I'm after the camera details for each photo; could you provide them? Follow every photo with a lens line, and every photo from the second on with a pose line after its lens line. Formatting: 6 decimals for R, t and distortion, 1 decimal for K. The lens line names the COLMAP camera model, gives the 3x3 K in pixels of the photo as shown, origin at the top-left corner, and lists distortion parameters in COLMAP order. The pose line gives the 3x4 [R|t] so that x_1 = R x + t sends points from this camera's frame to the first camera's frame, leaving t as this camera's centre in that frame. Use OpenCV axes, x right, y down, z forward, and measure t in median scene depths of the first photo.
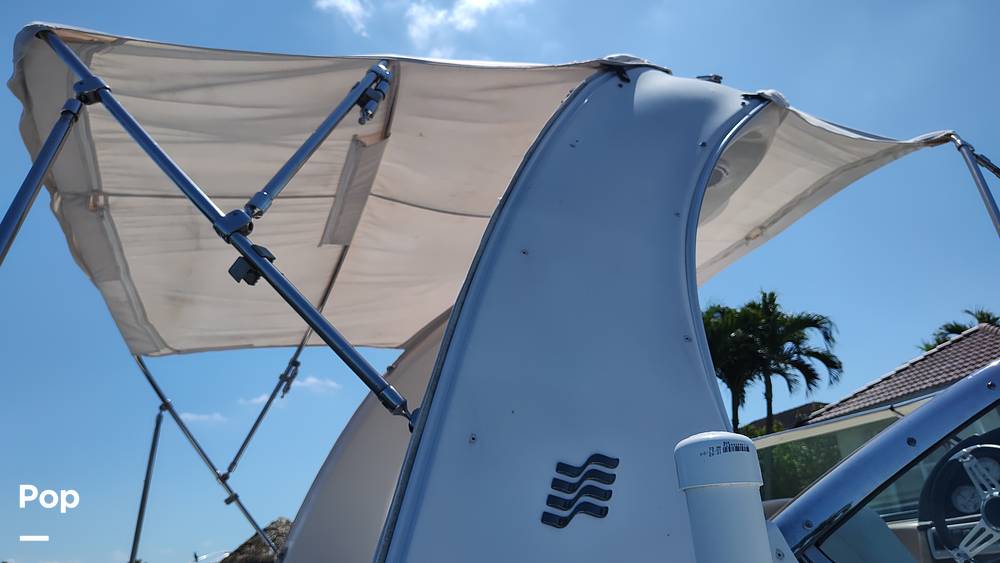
lens RADIAL K [[665.1, 0, 534.0], [0, 665.1, 285.6], [0, 0, 1]] dist [0.054262, -0.082295]
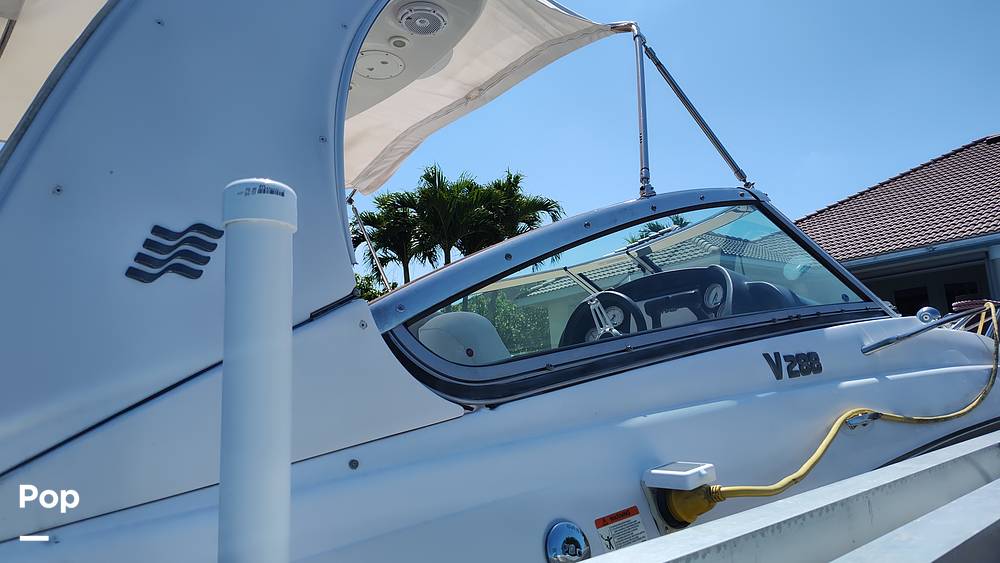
lens RADIAL K [[652.5, 0, 501.6], [0, 652.5, 278.6], [0, 0, 1]] dist [0.003682, 0.002570]
pose [[0.943378, 0.092254, 0.318633, 0.090235], [-0.150112, 0.975297, 0.162058, 0.041012], [-0.295812, -0.200713, 0.933922, -0.043487]]
